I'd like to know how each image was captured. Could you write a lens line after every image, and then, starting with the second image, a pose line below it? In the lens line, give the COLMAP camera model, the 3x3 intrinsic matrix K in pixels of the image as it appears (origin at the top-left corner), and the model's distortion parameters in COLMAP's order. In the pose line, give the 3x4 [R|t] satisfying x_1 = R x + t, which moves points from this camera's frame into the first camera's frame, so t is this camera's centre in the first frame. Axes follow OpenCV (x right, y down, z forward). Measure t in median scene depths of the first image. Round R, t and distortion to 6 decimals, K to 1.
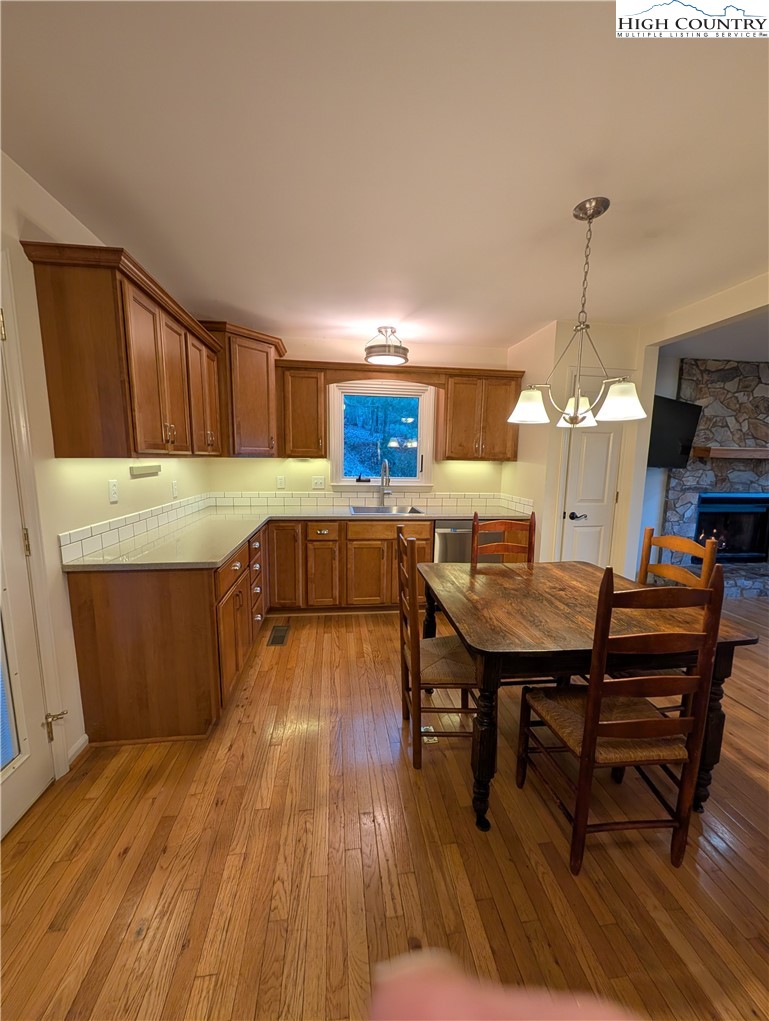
lens RADIAL K [[384.5, 0, 385.6], [0, 384.5, 513.3], [0, 0, 1]] dist [-0.001757, 0.000417]
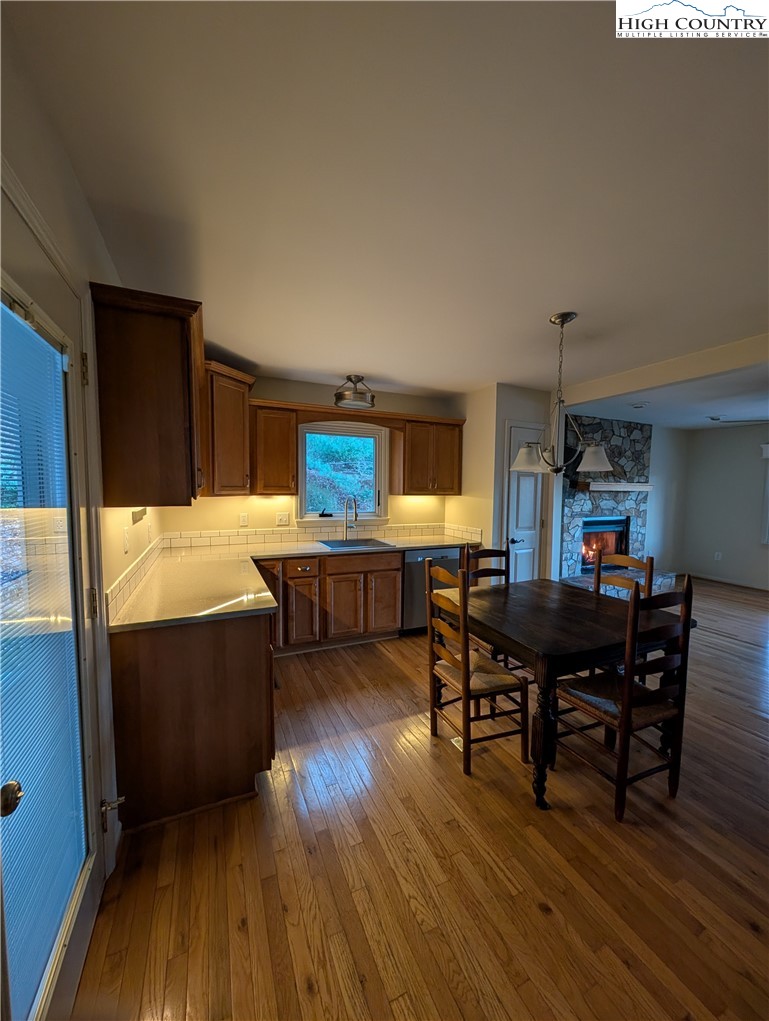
lens RADIAL K [[384.5, 0, 384.9], [0, 384.5, 513.3], [0, 0, 1]] dist [-0.001757, 0.000417]
pose [[0.954900, -0.024819, 0.295888, -0.221997], [0.045580, 0.996942, -0.063474, -0.019392], [-0.293408, 0.074098, 0.953111, -0.029675]]
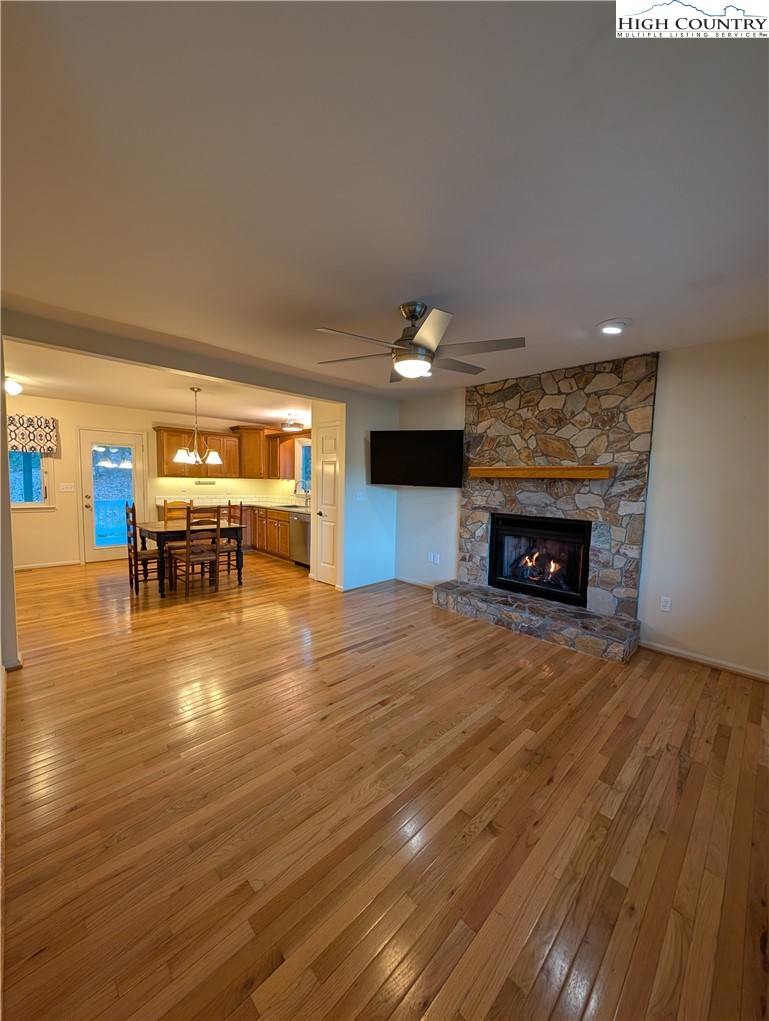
lens RADIAL K [[384.5, 0, 387.0], [0, 384.5, 512.8], [0, 0, 1]] dist [-0.001757, 0.000417]
pose [[0.605833, 0.062571, -0.793127, 1.698833], [-0.124965, 0.992012, -0.017193, -0.002687], [0.785716, 0.109529, 0.608813, 0.216680]]
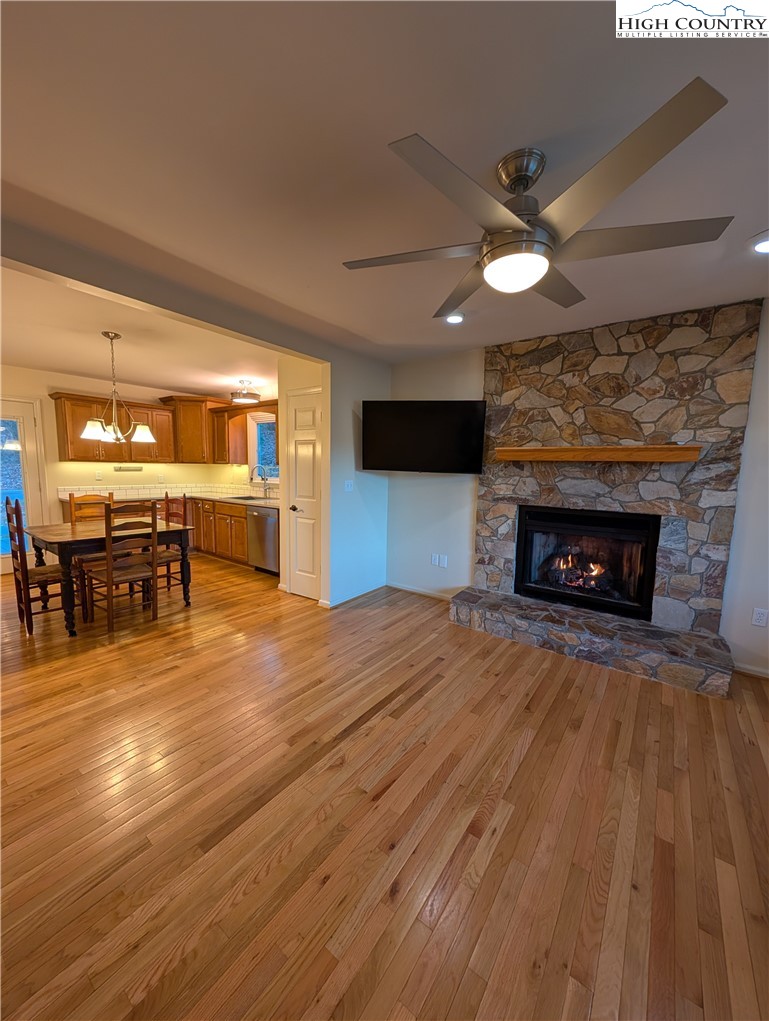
lens RADIAL K [[384.5, 0, 386.5], [0, 384.5, 512.6], [0, 0, 1]] dist [-0.001757, 0.000417]
pose [[0.721767, 0.078196, -0.687705, 1.378572], [-0.105510, 0.994416, 0.002335, -0.011376], [0.684047, 0.070874, 0.725987, 0.268987]]
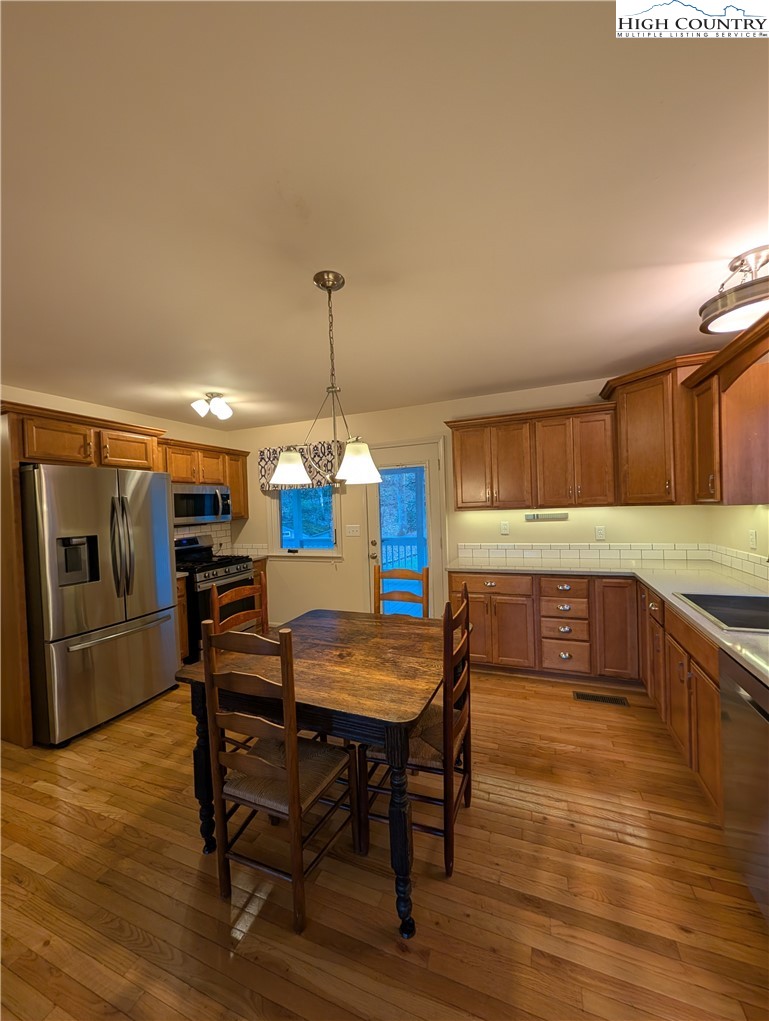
lens RADIAL K [[384.5, 0, 384.9], [0, 384.5, 510.6], [0, 0, 1]] dist [-0.001757, 0.000417]
pose [[-0.490904, 0.017620, -0.871035, 0.630214], [-0.092071, 0.993147, 0.071980, -0.121339], [0.866335, 0.115532, -0.485918, 0.777725]]
